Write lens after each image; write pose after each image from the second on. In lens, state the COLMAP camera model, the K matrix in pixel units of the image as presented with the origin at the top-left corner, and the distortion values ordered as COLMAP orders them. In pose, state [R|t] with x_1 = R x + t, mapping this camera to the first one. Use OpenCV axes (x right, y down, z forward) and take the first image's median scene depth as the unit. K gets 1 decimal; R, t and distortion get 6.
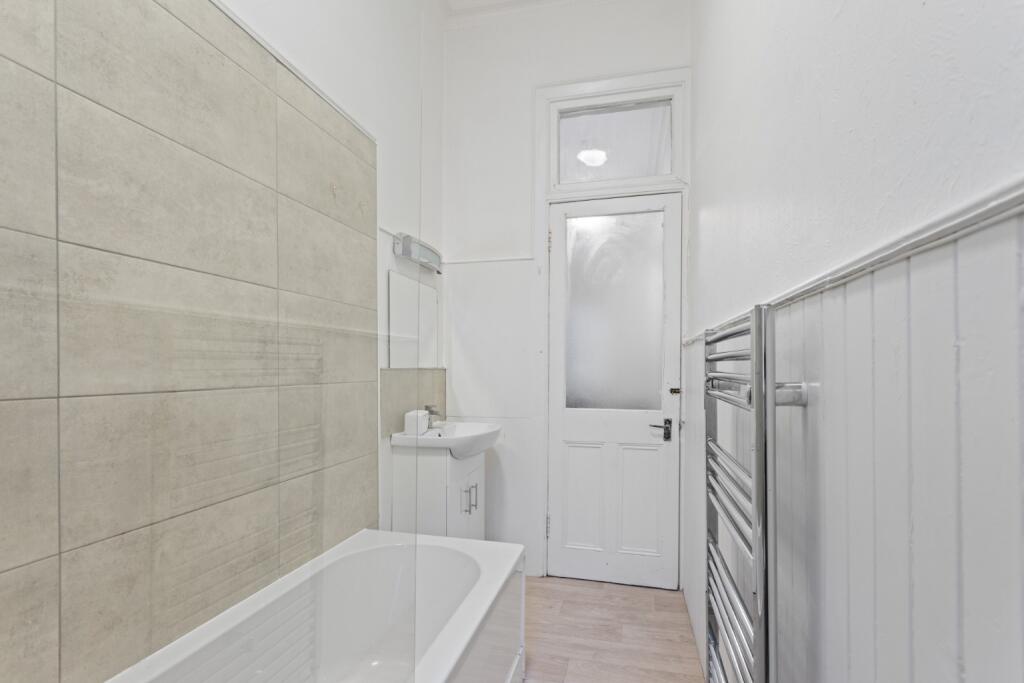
lens RADIAL K [[471.8, 0, 506.2], [0, 471.8, 373.3], [0, 0, 1]] dist [0.002585, -0.000131]
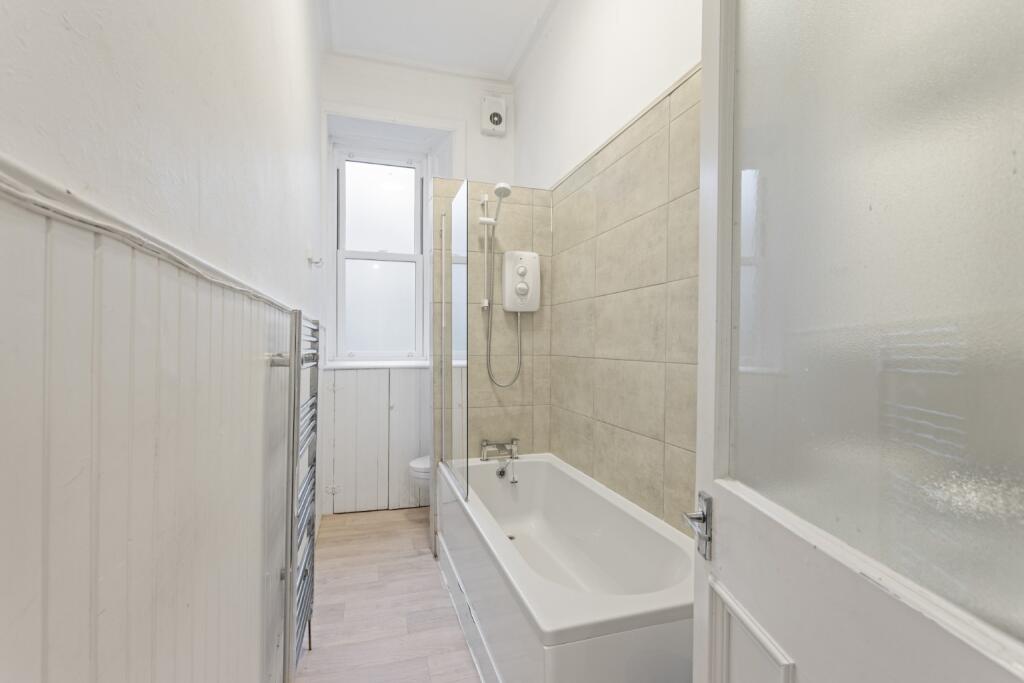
lens RADIAL K [[471.8, 0, 509.1], [0, 471.8, 340.4], [0, 0, 1]] dist [0.002585, -0.000131]
pose [[-0.846315, -0.011294, -0.532563, 0.533231], [-0.013005, 0.999915, -0.000538, -0.026139], [0.532524, 0.006471, -0.846390, 1.920514]]
